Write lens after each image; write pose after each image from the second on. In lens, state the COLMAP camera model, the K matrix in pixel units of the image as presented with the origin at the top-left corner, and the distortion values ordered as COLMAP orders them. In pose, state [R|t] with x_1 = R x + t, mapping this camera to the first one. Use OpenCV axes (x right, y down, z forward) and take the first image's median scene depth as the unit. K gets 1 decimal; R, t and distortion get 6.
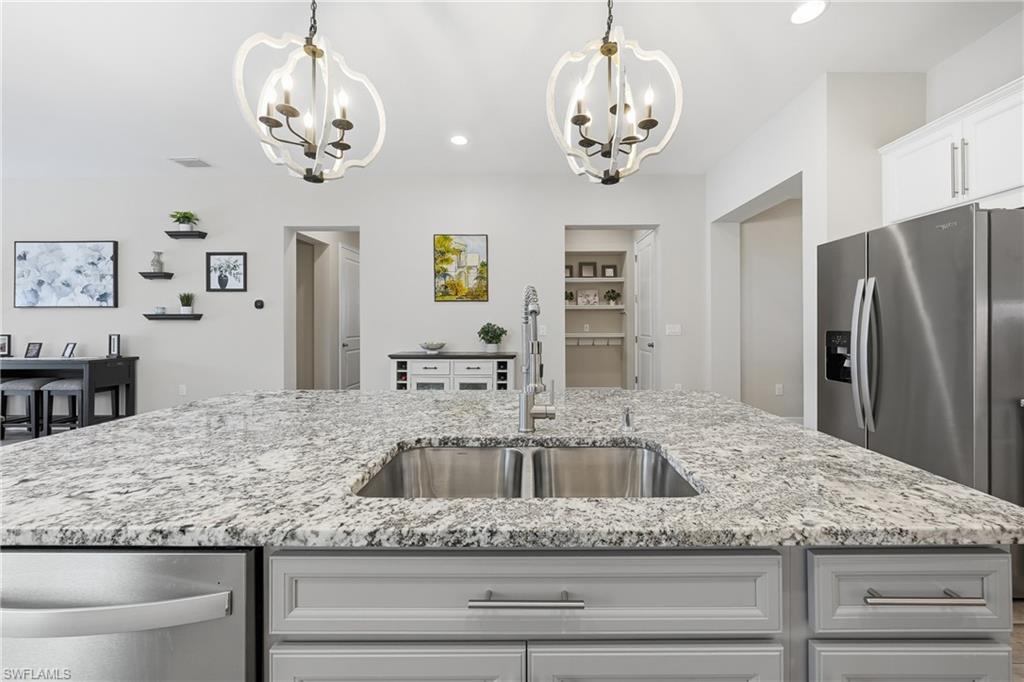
lens RADIAL K [[365.5, 0, 525.9], [0, 365.5, 322.7], [0, 0, 1]] dist [-0.000781, 0.000017]
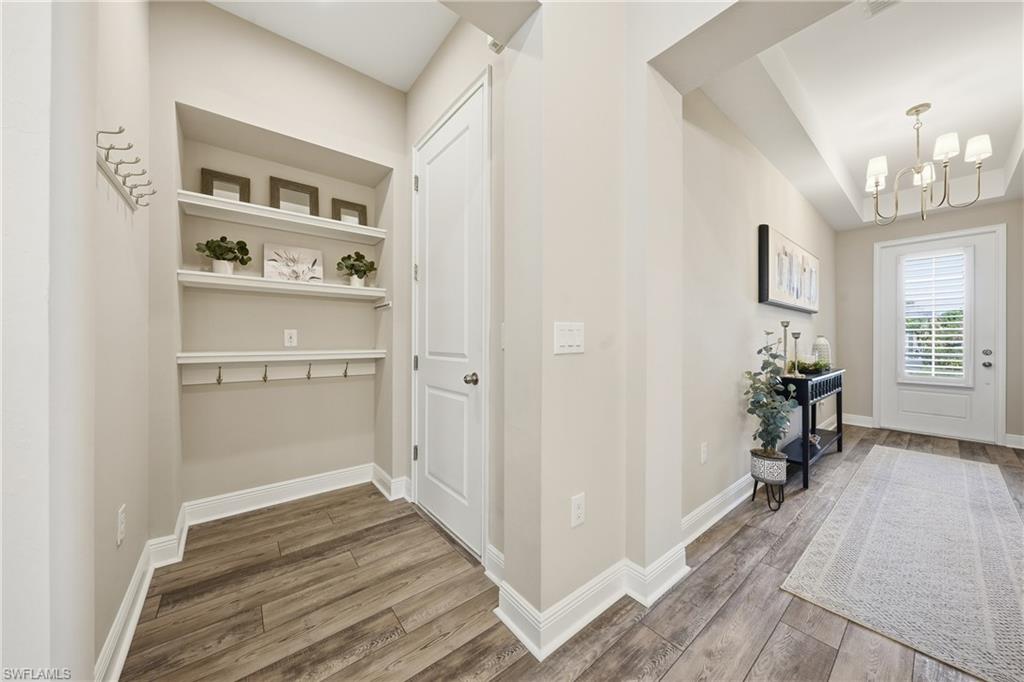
lens RADIAL K [[354.2, 0, 510.1], [0, 354.2, 341.5], [0, 0, 1]] dist [0.000580, 0.000380]
pose [[0.773839, 0.006380, 0.633351, 0.107225], [-0.007988, 0.999968, -0.000313, 0.017067], [-0.633332, -0.004817, 0.773865, 0.545678]]
